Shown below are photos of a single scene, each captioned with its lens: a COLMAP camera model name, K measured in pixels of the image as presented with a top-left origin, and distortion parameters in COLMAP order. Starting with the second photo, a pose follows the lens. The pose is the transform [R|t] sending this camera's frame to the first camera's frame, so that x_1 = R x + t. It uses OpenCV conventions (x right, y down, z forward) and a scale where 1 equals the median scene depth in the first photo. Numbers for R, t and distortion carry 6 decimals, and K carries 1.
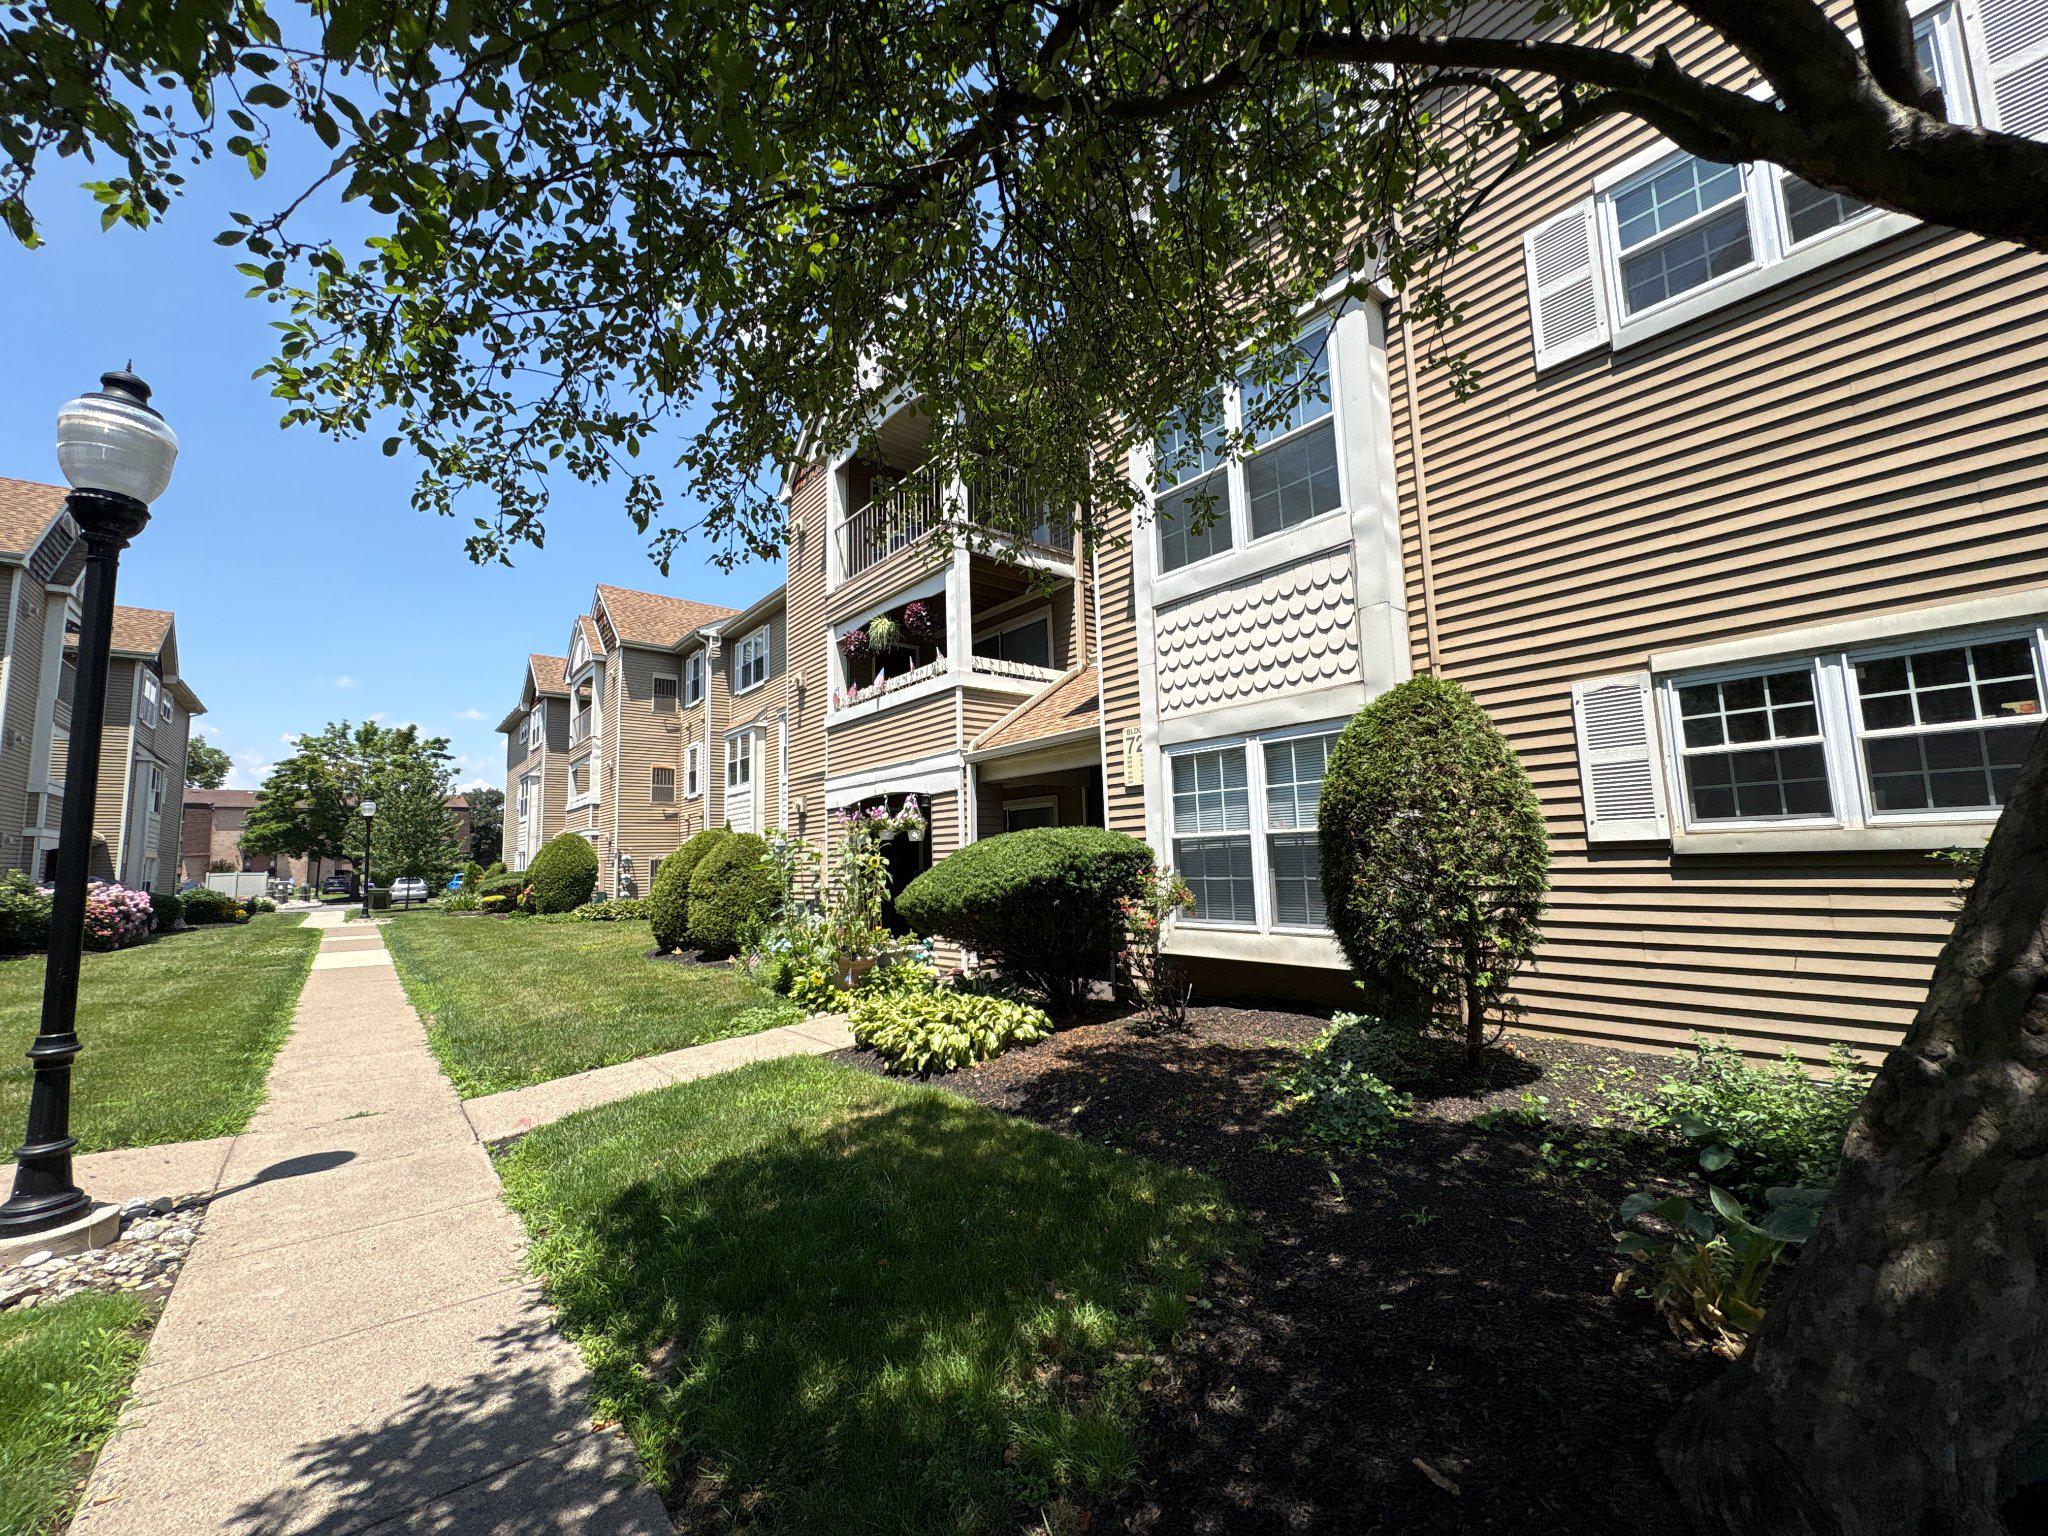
lens RADIAL K [[813.8, 0, 1036.7], [0, 813.8, 765.7], [0, 0, 1]] dist [0.001058, 0.000607]
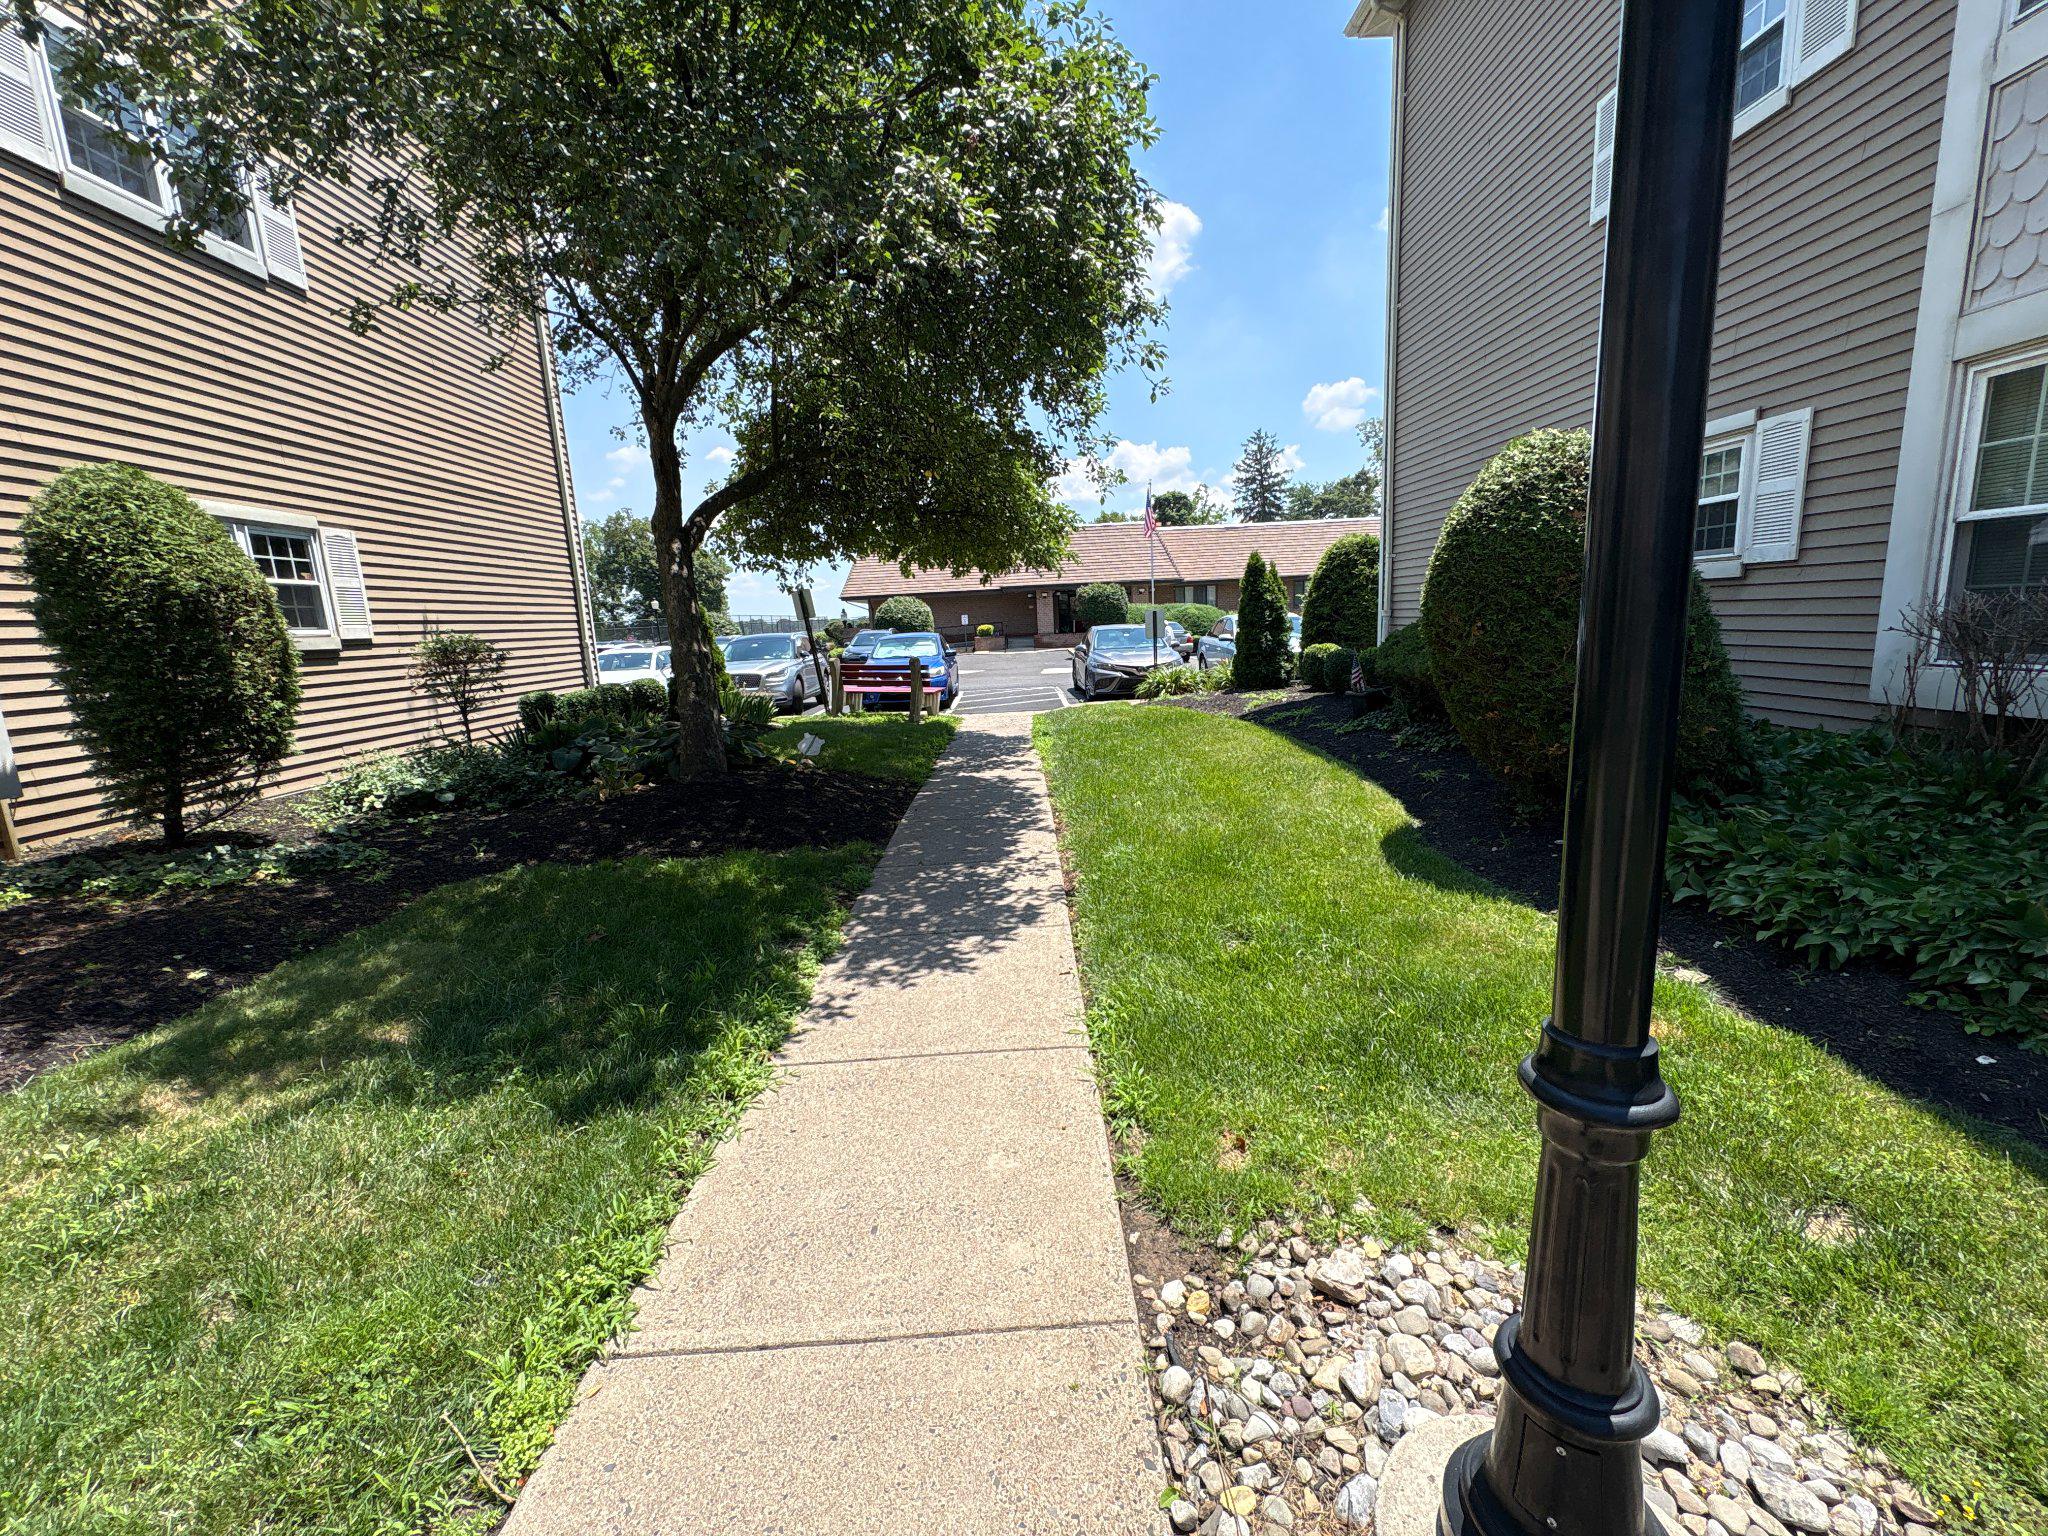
lens RADIAL K [[813.8, 0, 1024.7], [0, 813.8, 767.7], [0, 0, 1]] dist [0.001058, 0.000607]
pose [[-0.769482, -0.044899, 0.637089, -1.755534], [0.003683, 0.997197, 0.074726, 0.316925], [-0.638658, 0.059846, -0.767160, 1.898010]]
